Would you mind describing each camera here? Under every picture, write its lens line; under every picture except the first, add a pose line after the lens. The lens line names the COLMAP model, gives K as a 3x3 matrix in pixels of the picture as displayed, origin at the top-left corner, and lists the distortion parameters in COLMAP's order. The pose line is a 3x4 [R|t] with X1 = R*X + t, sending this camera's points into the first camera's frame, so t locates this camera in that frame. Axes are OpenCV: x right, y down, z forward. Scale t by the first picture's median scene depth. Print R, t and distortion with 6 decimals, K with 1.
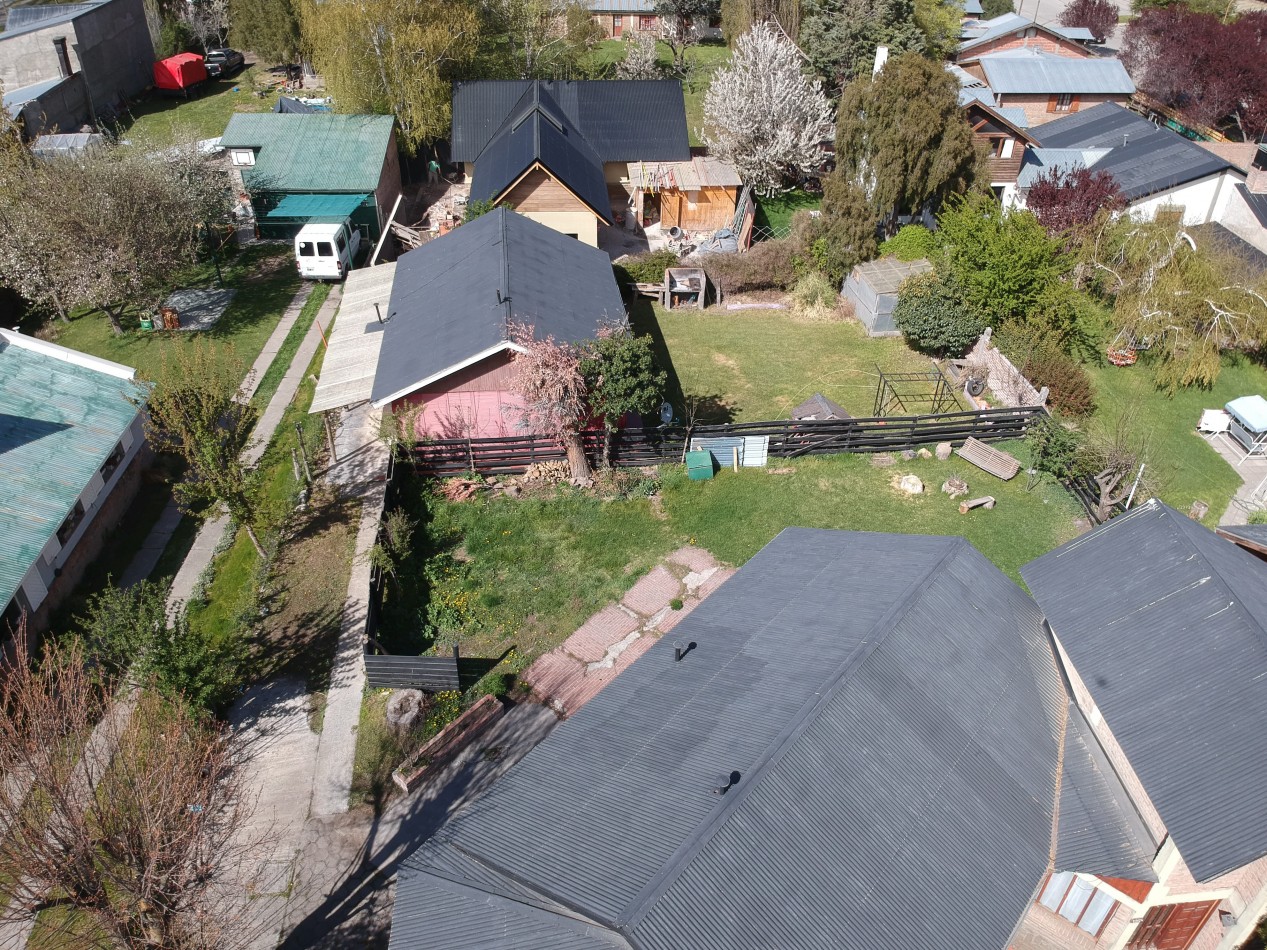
lens RADIAL K [[936.1, 0, 637.6], [0, 936.1, 475.9], [0, 0, 1]] dist [0.082361, -0.156209]
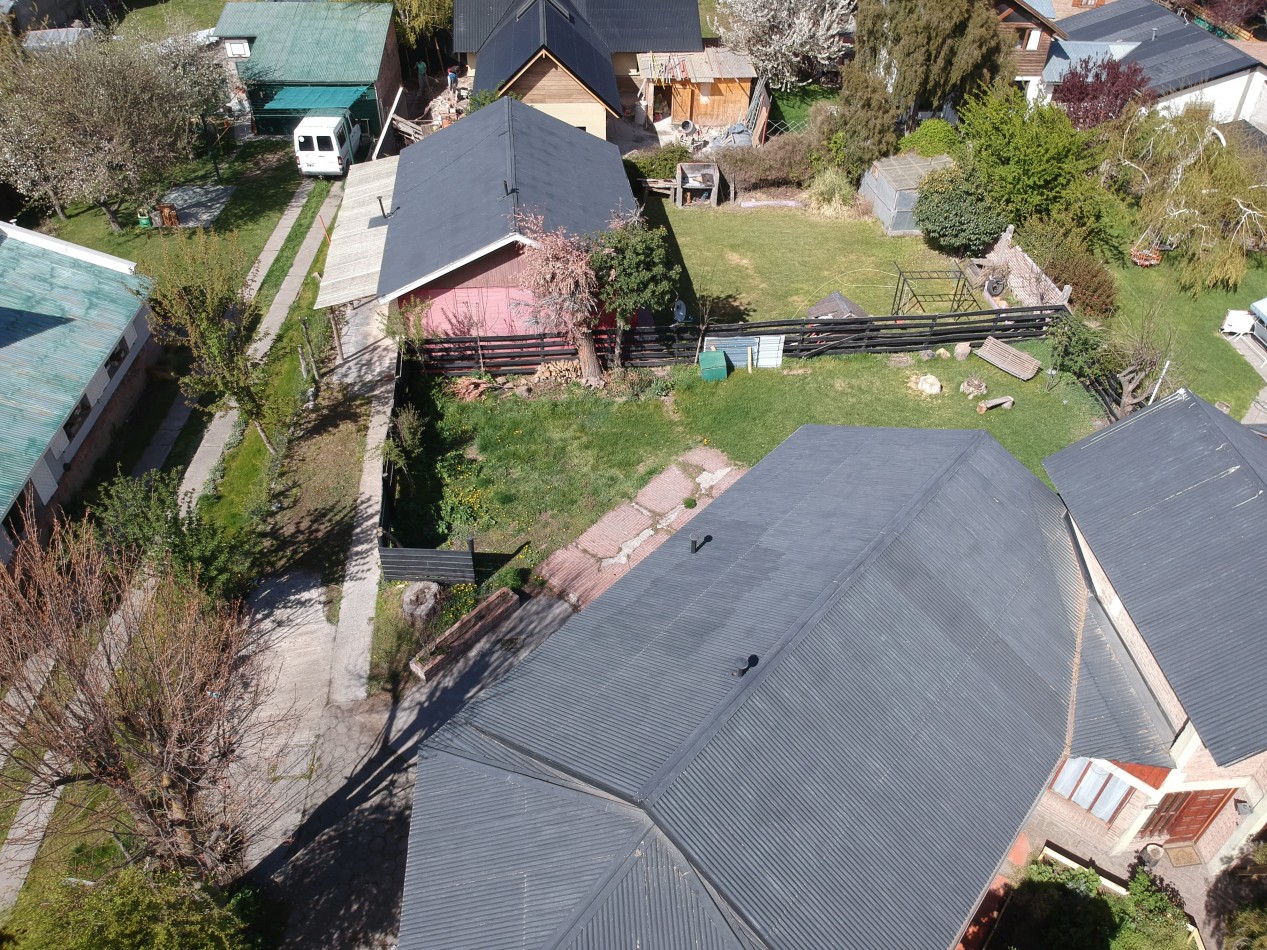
lens RADIAL K [[936.1, 0, 637.6], [0, 936.1, 475.9], [0, 0, 1]] dist [0.082361, -0.156209]
pose [[0.999988, 0.003109, -0.003667, -0.008637], [-0.002781, 0.996257, 0.086393, 0.019059], [0.003922, -0.086382, 0.996254, 0.010929]]
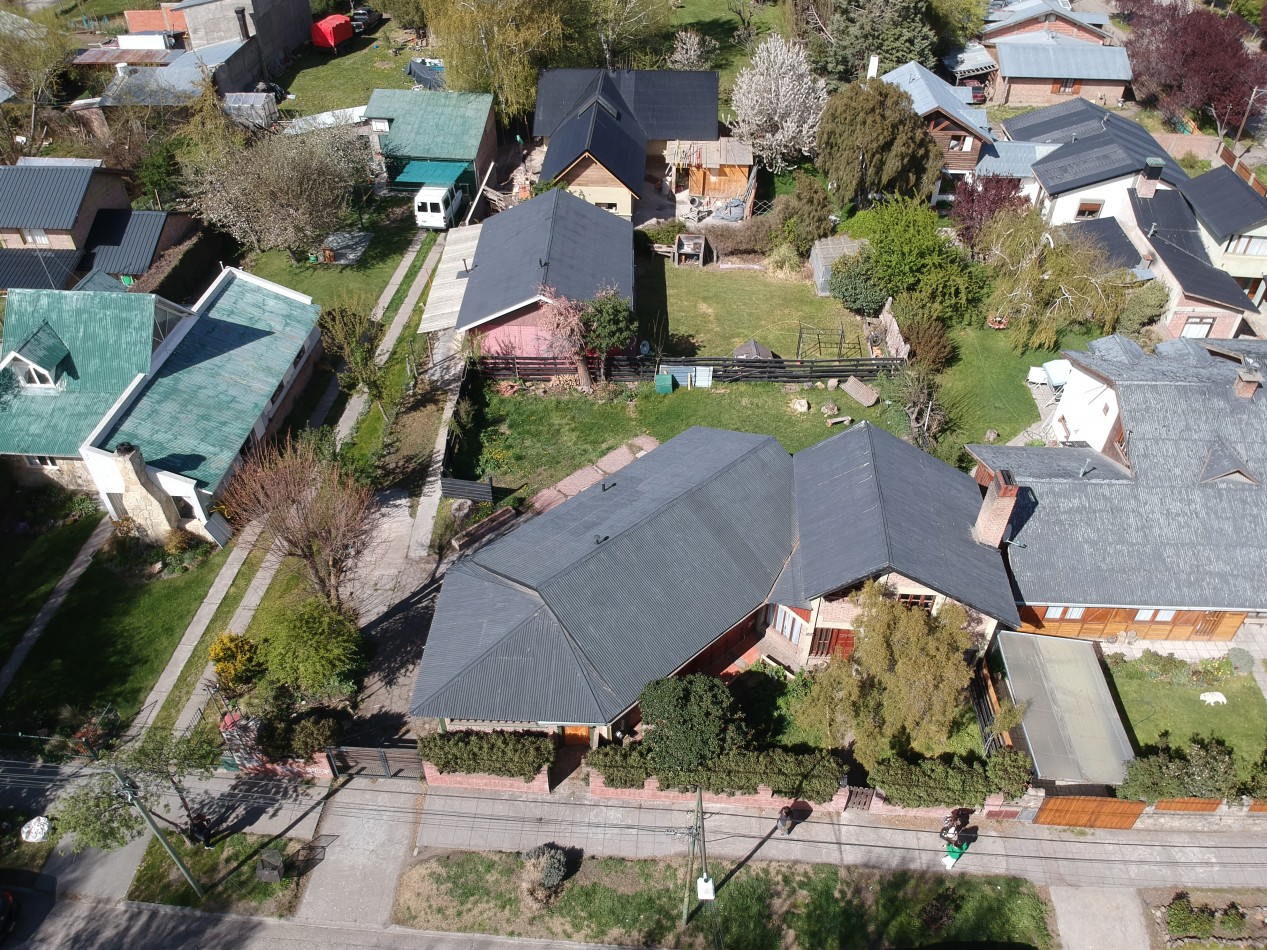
lens RADIAL K [[936.1, 0, 637.6], [0, 936.1, 475.9], [0, 0, 1]] dist [0.082361, -0.156209]
pose [[0.991284, 0.078393, -0.105882, 0.189930], [-0.067206, 0.992159, 0.105379, -0.018725], [0.113313, -0.097344, 0.988779, -0.504550]]
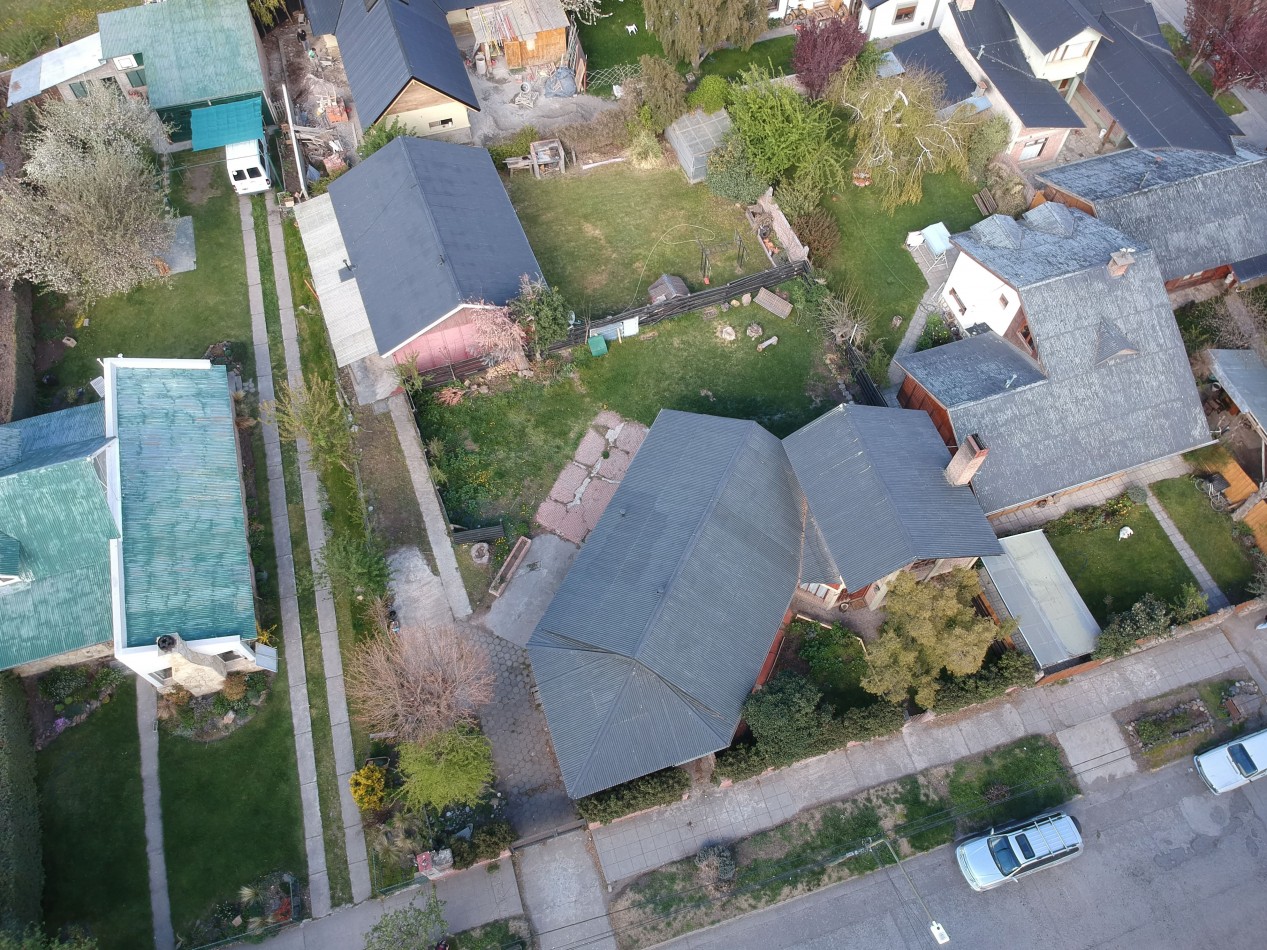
lens RADIAL K [[936.1, 0, 637.6], [0, 936.1, 475.9], [0, 0, 1]] dist [0.082361, -0.156209]
pose [[0.972312, -0.204927, 0.112311, -0.085104], [0.137114, 0.889475, 0.435929, -0.472030], [-0.189232, -0.408460, 0.892946, -0.471312]]
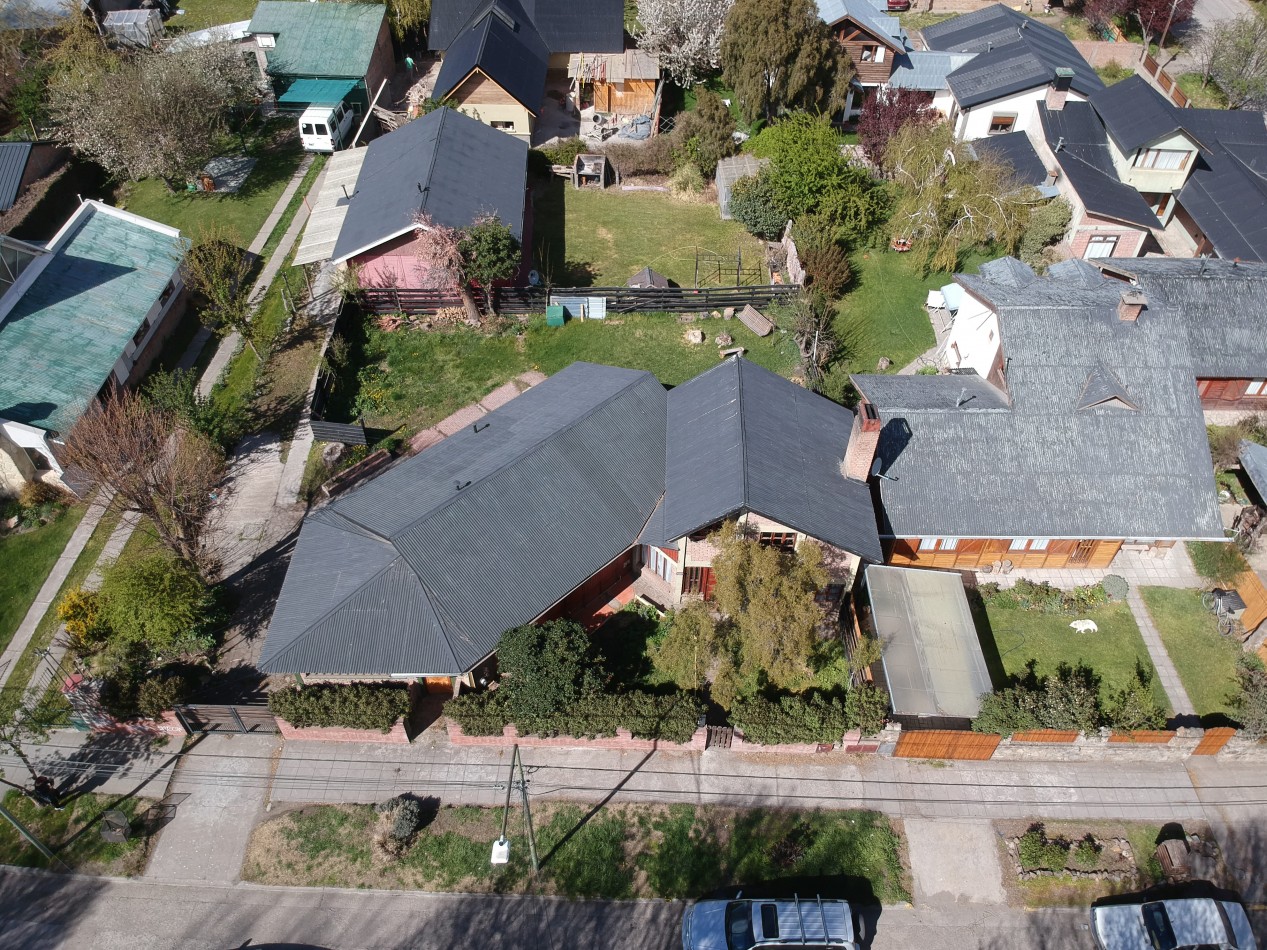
lens RADIAL K [[936.1, 0, 637.6], [0, 936.1, 475.9], [0, 0, 1]] dist [0.082361, -0.156209]
pose [[0.995905, 0.061886, -0.065910, 0.298007], [-0.048806, 0.981666, 0.184256, -0.039766], [0.076105, -0.180285, 0.980666, -0.459048]]
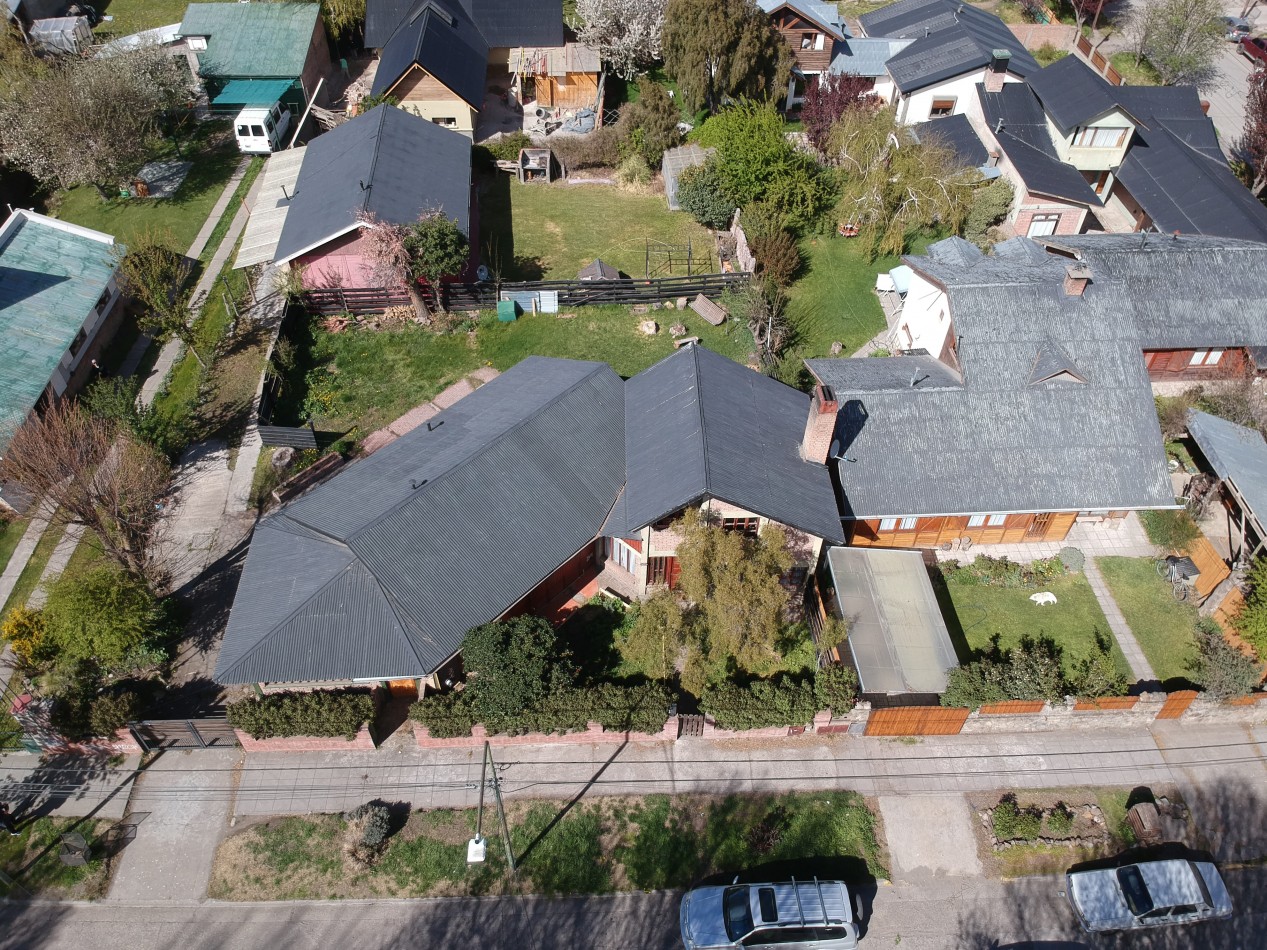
lens RADIAL K [[936.1, 0, 637.6], [0, 936.1, 475.9], [0, 0, 1]] dist [0.082361, -0.156209]
pose [[0.999588, 0.020205, -0.020366, 0.294821], [-0.016138, 0.982957, 0.183129, -0.028147], [0.023719, -0.182724, 0.982878, -0.451521]]
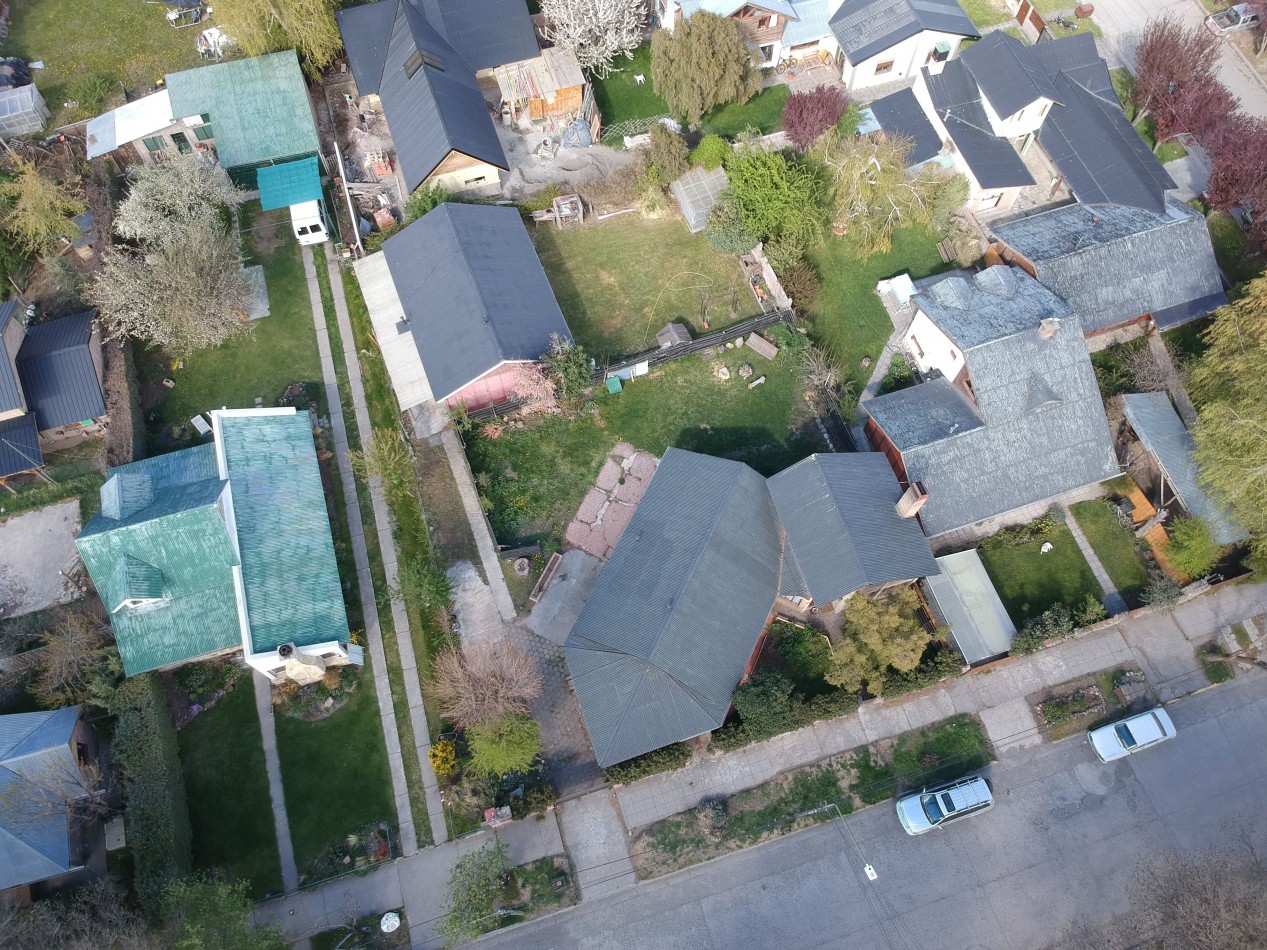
lens RADIAL K [[932.5, 0, 636.8], [0, 932.5, 477.6], [0, 0, 1]] dist [0.107572, -0.222312]
pose [[0.971767, -0.215308, 0.096499, -0.103562], [0.137785, 0.849862, 0.508674, -0.763963], [-0.191532, -0.481016, 0.855534, -0.651319]]
